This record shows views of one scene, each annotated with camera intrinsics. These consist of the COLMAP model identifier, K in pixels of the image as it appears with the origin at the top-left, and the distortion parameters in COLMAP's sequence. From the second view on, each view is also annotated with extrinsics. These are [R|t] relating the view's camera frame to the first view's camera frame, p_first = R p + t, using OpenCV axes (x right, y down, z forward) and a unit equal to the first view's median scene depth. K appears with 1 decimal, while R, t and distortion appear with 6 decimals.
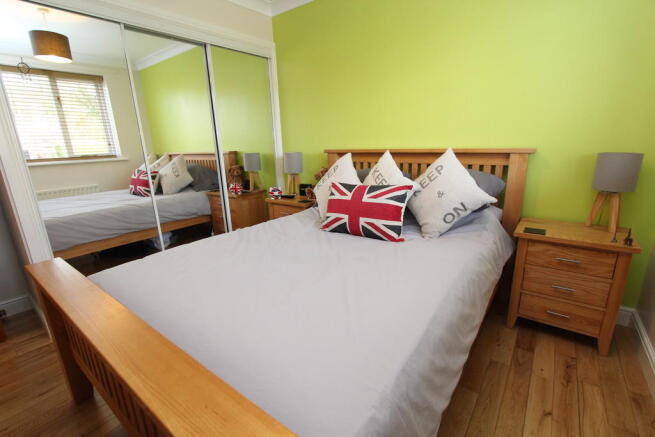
lens RADIAL K [[300.1, 0, 325.6], [0, 300.1, 221.0], [0, 0, 1]] dist [0.000625, -0.000032]
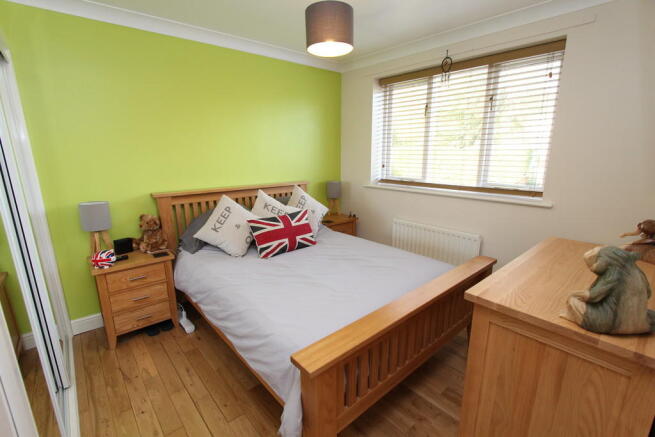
lens RADIAL K [[300.1, 0, 326.4], [0, 300.1, 220.9], [0, 0, 1]] dist [0.000625, -0.000032]
pose [[0.199950, -0.194127, 0.960383, -1.167622], [0.244262, 0.959106, 0.143014, -0.243601], [-0.948871, 0.205989, 0.239190, 0.456107]]
